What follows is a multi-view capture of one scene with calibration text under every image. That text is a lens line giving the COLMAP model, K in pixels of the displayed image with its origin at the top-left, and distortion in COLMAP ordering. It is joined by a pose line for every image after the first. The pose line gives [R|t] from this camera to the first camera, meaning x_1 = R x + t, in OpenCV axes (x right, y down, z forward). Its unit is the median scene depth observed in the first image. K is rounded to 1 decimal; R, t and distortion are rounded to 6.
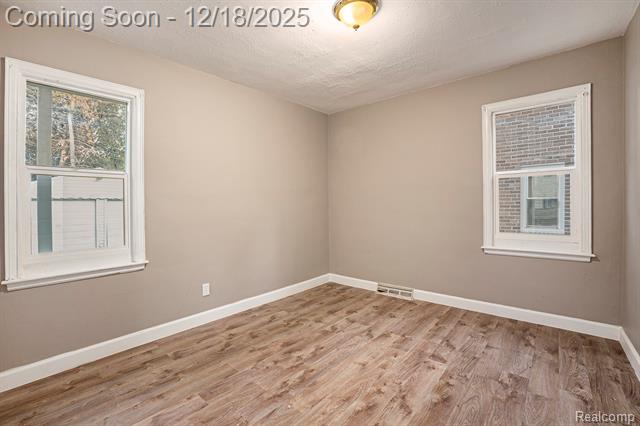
lens RADIAL K [[290.8, 0, 315.4], [0, 290.8, 202.4], [0, 0, 1]] dist [0.001394, 0.000634]
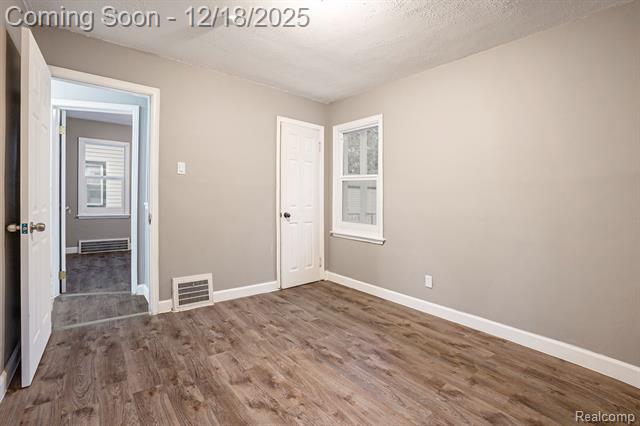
lens RADIAL K [[290.8, 0, 315.4], [0, 290.8, 202.4], [0, 0, 1]] dist [0.001394, 0.000634]
pose [[-0.165010, 0.005788, -0.986275, 0.850271], [-0.014334, 0.999863, 0.008266, 0.023497], [0.986188, 0.015501, -0.164905, 0.933614]]
